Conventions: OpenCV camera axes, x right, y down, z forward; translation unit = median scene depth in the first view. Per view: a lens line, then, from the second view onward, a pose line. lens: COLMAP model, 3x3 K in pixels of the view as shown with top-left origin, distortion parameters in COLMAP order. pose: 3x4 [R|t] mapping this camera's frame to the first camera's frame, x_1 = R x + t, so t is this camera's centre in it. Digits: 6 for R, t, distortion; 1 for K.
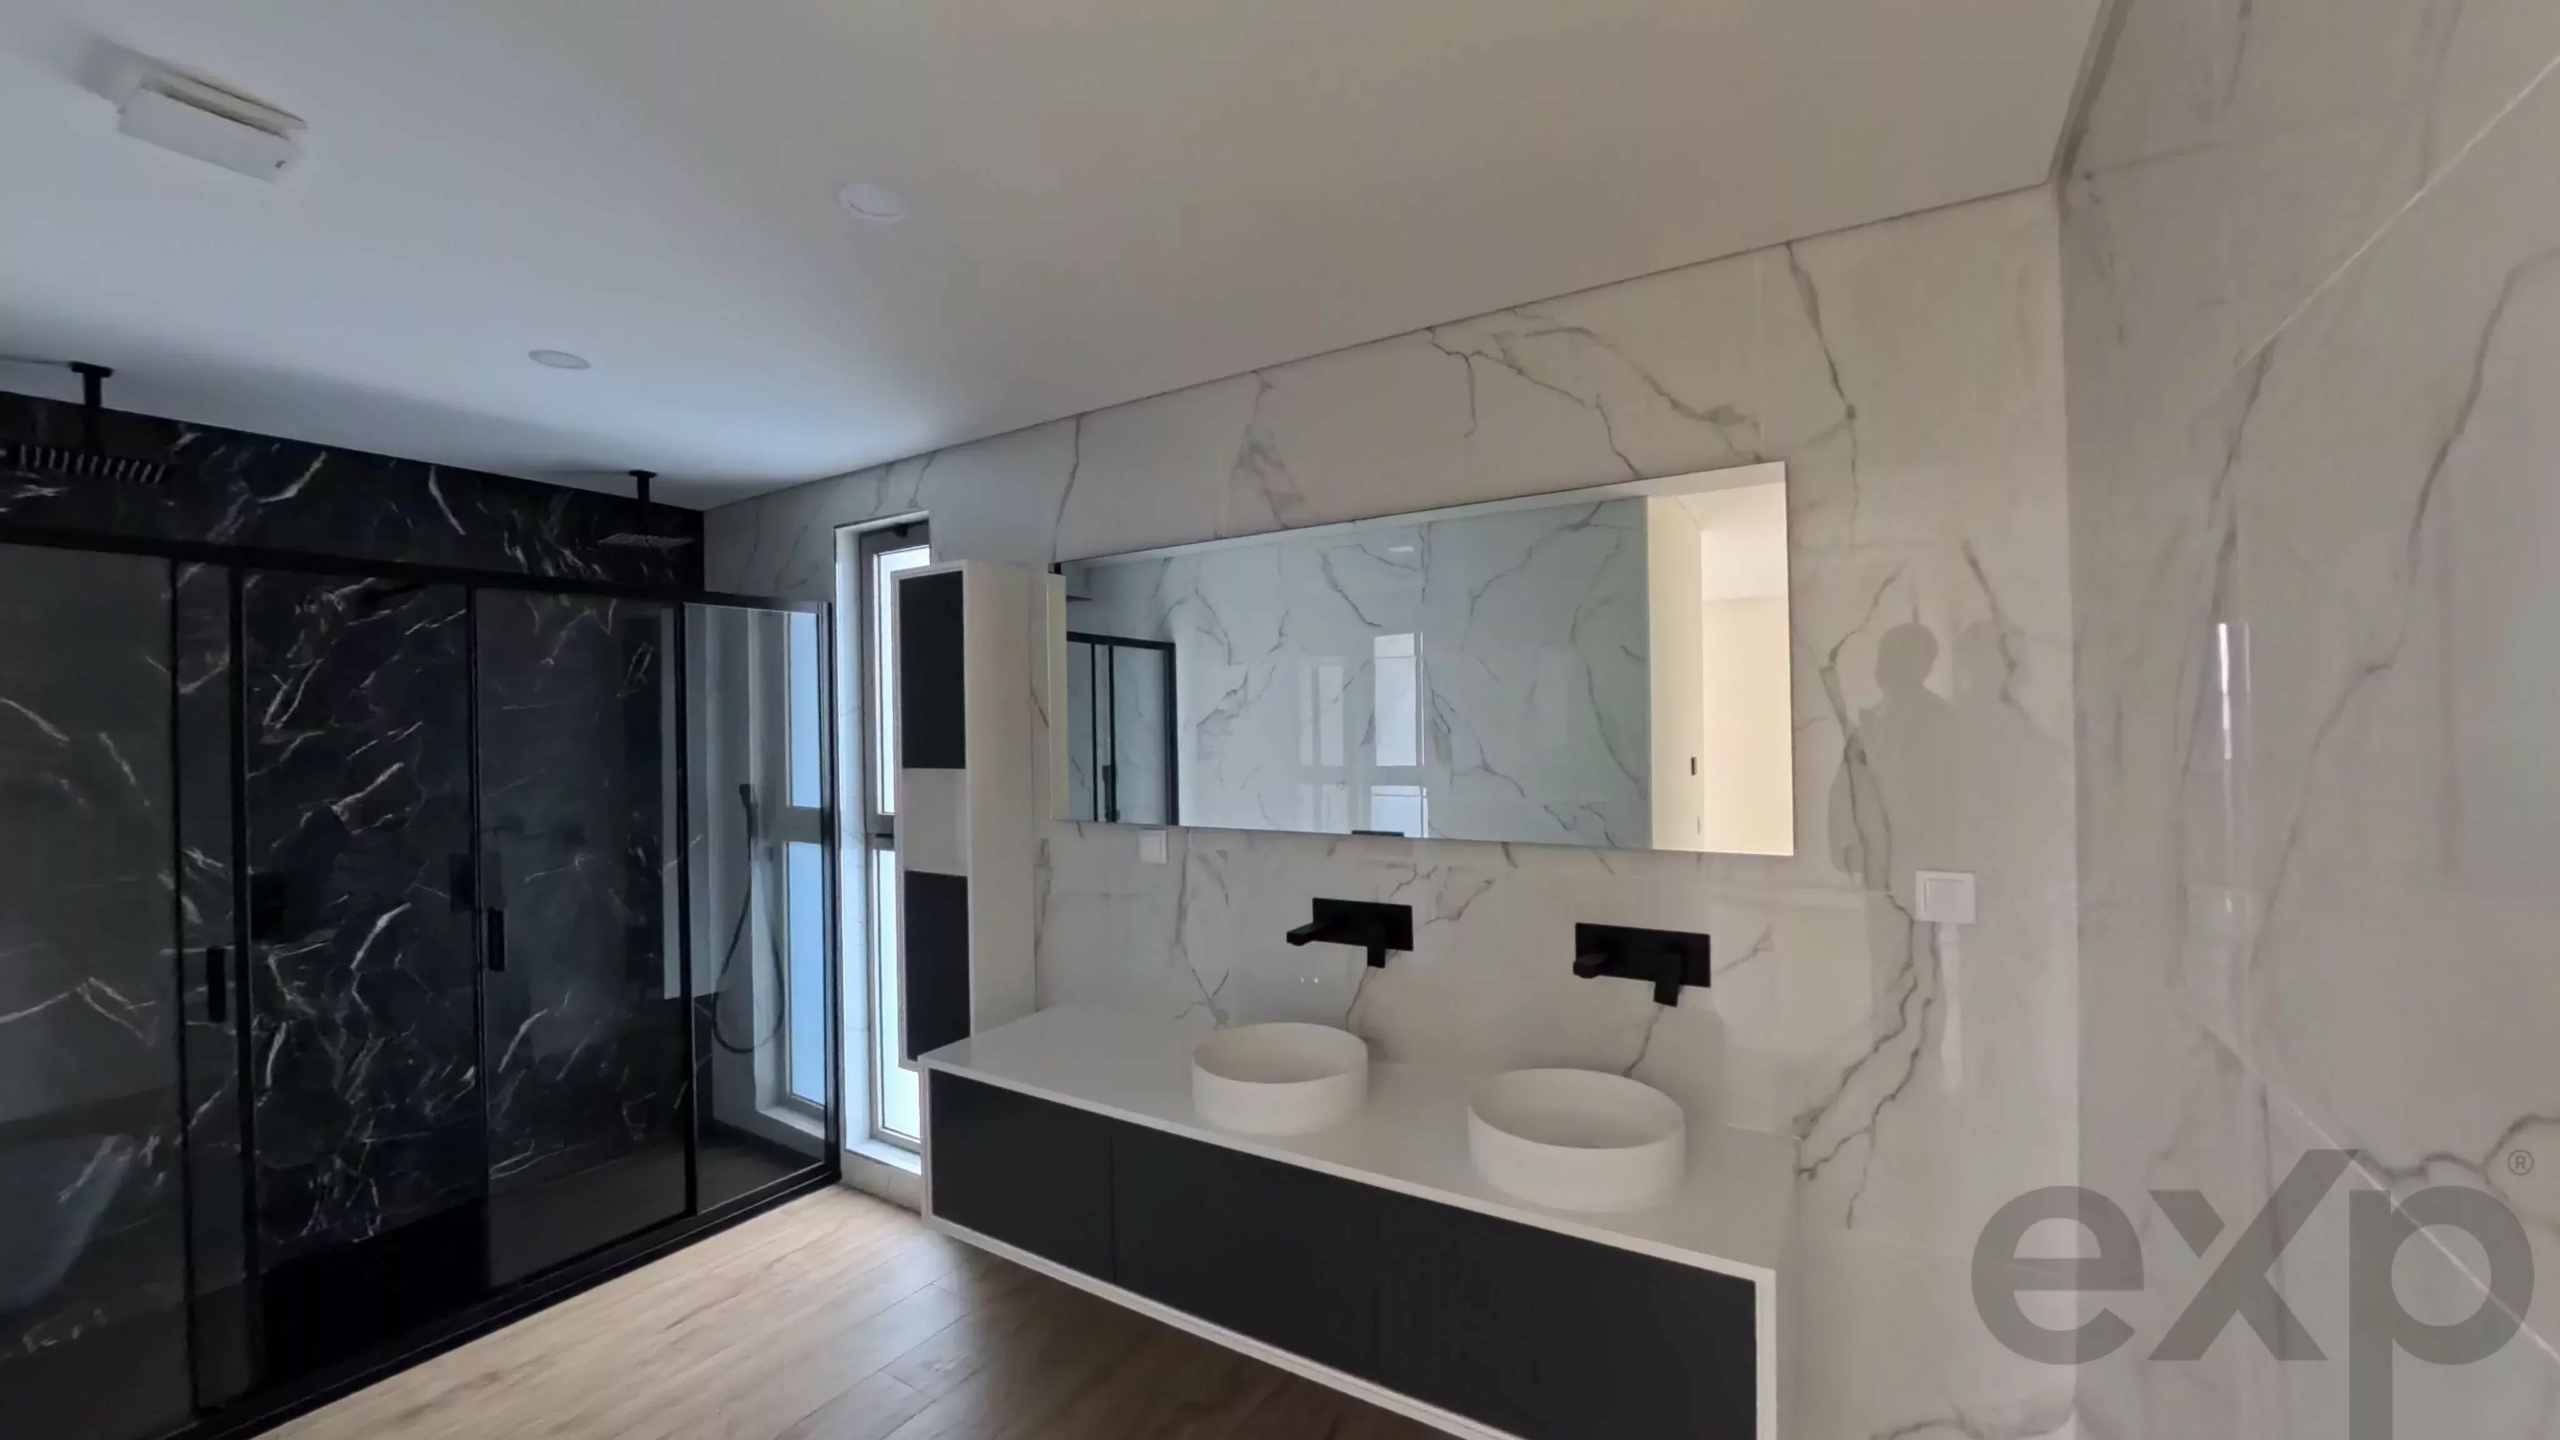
lens RADIAL K [[952.1, 0, 1280.0], [0, 952.1, 720.0], [0, 0, 1]] dist [-0.000184, -0.000172]
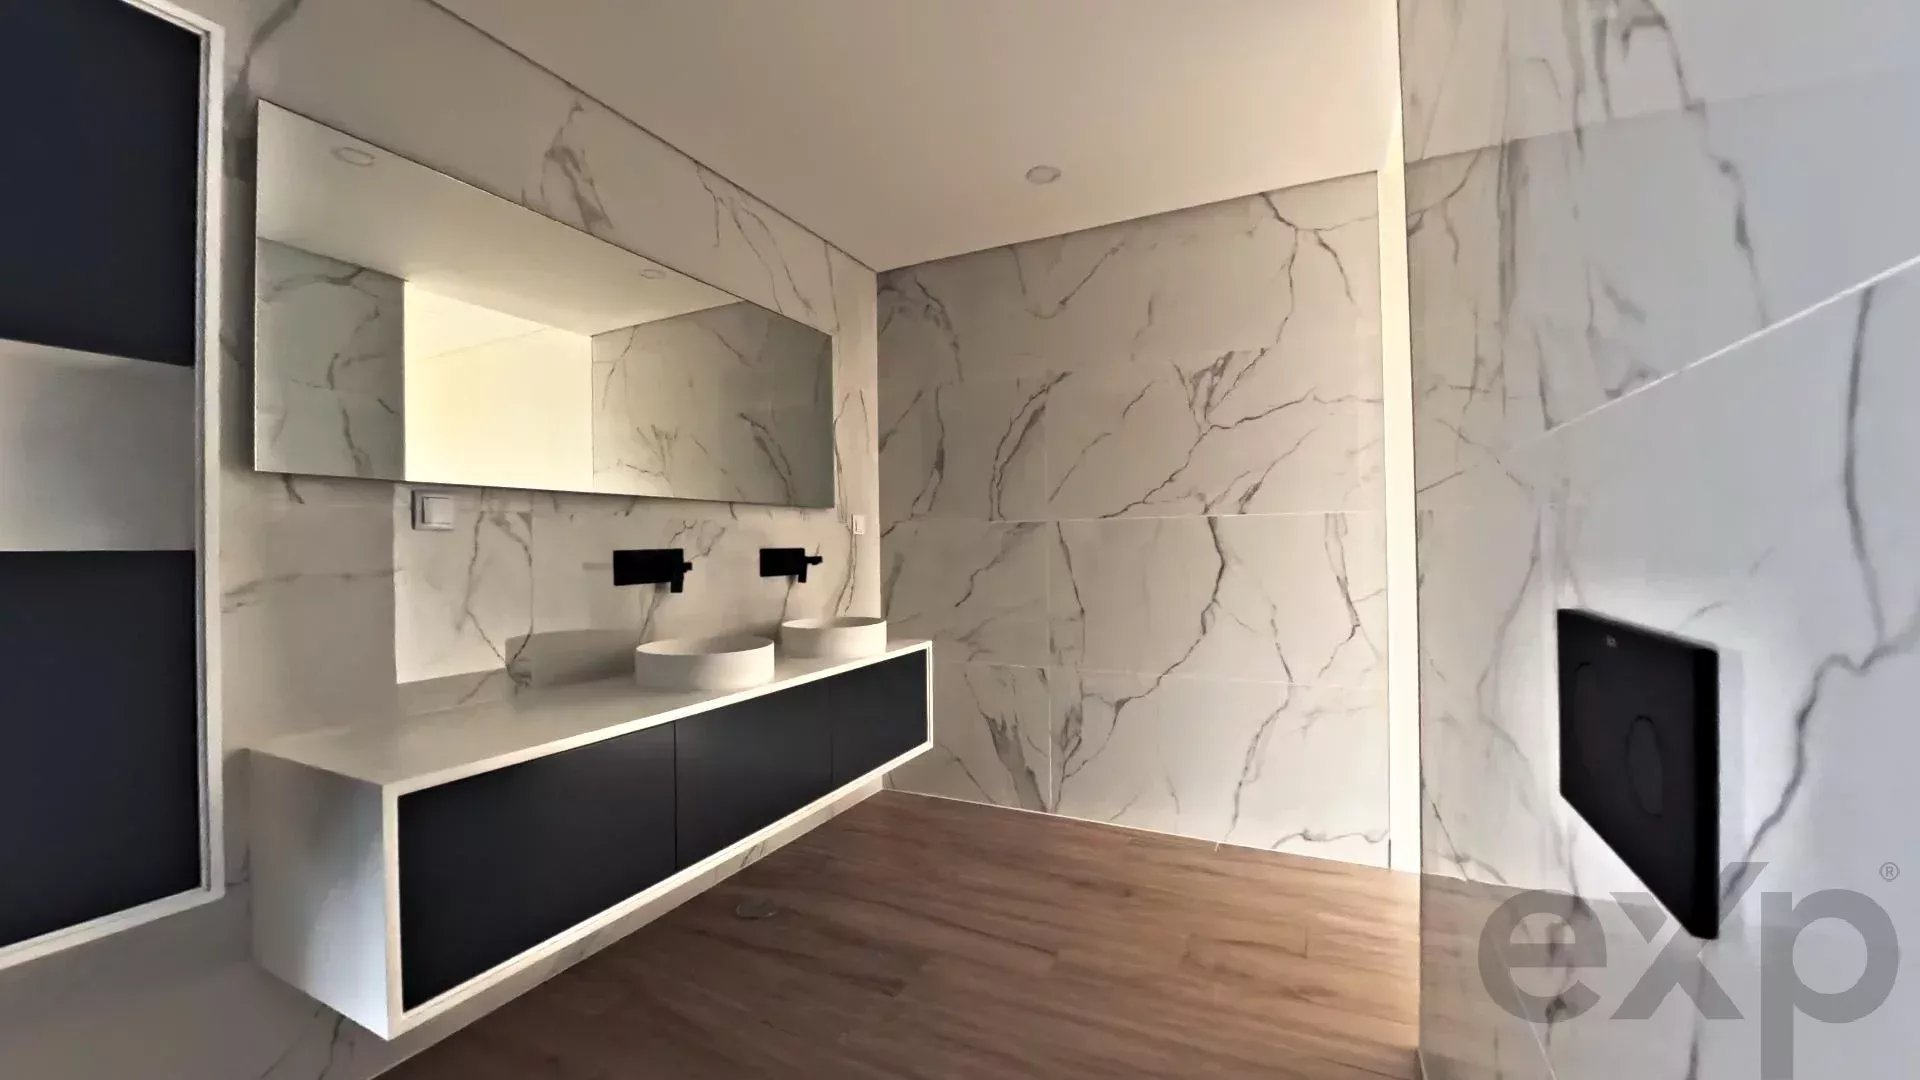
lens RADIAL K [[714.1, 0, 960.0], [0, 714.1, 540.0], [0, 0, 1]] dist [-0.000184, -0.000172]
pose [[-0.072010, 0.028716, 0.996990, -0.990892], [0.014565, 0.999509, -0.027737, 0.224084], [-0.997298, 0.012524, -0.072393, 0.681206]]
